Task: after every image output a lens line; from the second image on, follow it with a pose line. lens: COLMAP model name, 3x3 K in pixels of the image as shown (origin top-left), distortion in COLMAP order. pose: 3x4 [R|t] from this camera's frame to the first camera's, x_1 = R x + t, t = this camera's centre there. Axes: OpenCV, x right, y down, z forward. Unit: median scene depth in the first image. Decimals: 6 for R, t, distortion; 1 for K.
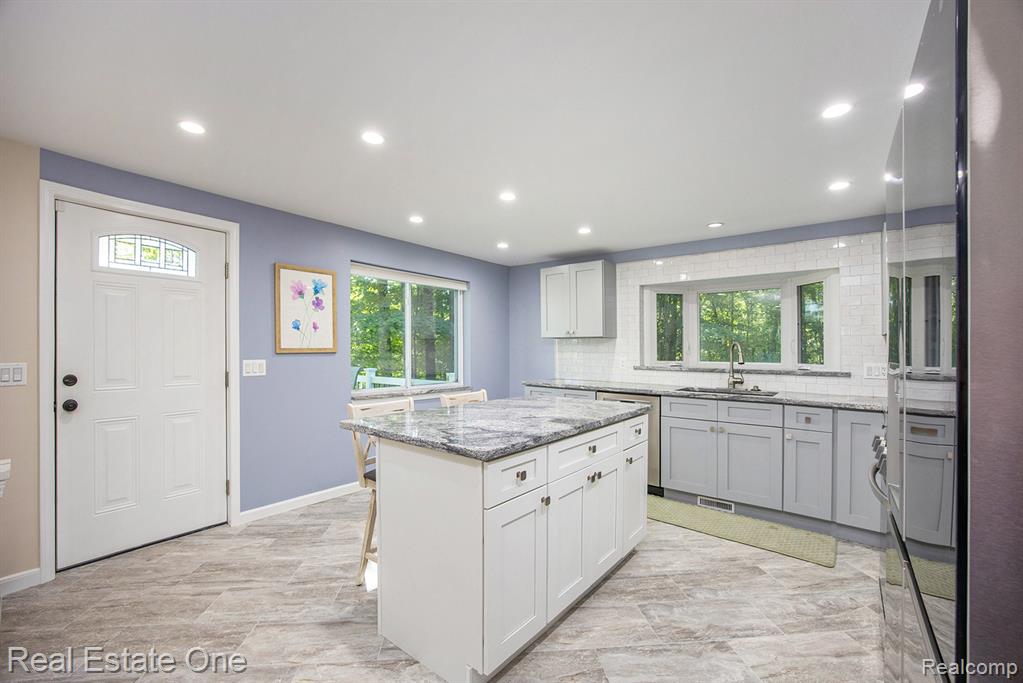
lens RADIAL K [[425.9, 0, 506.7], [0, 425.9, 344.9], [0, 0, 1]] dist [-0.029916, 0.000799]
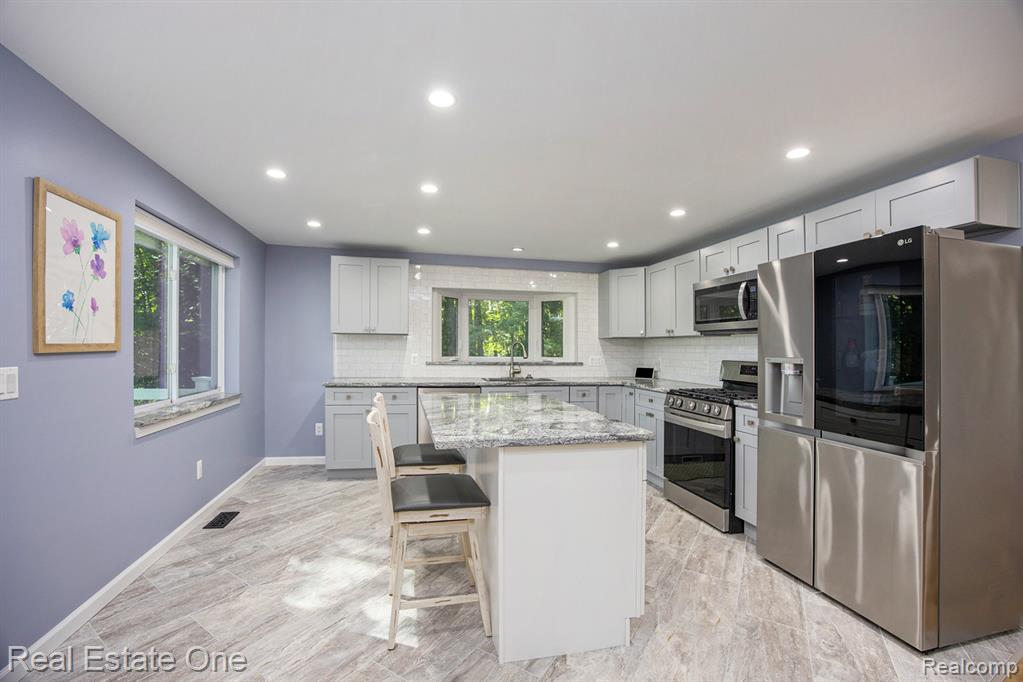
lens RADIAL K [[425.9, 0, 501.5], [0, 425.9, 345.3], [0, 0, 1]] dist [-0.029916, 0.000799]
pose [[0.633104, 0.005133, 0.774050, -0.523675], [-0.016289, 0.999845, 0.006693, -0.002869], [-0.773895, -0.016846, 0.633089, 0.217261]]
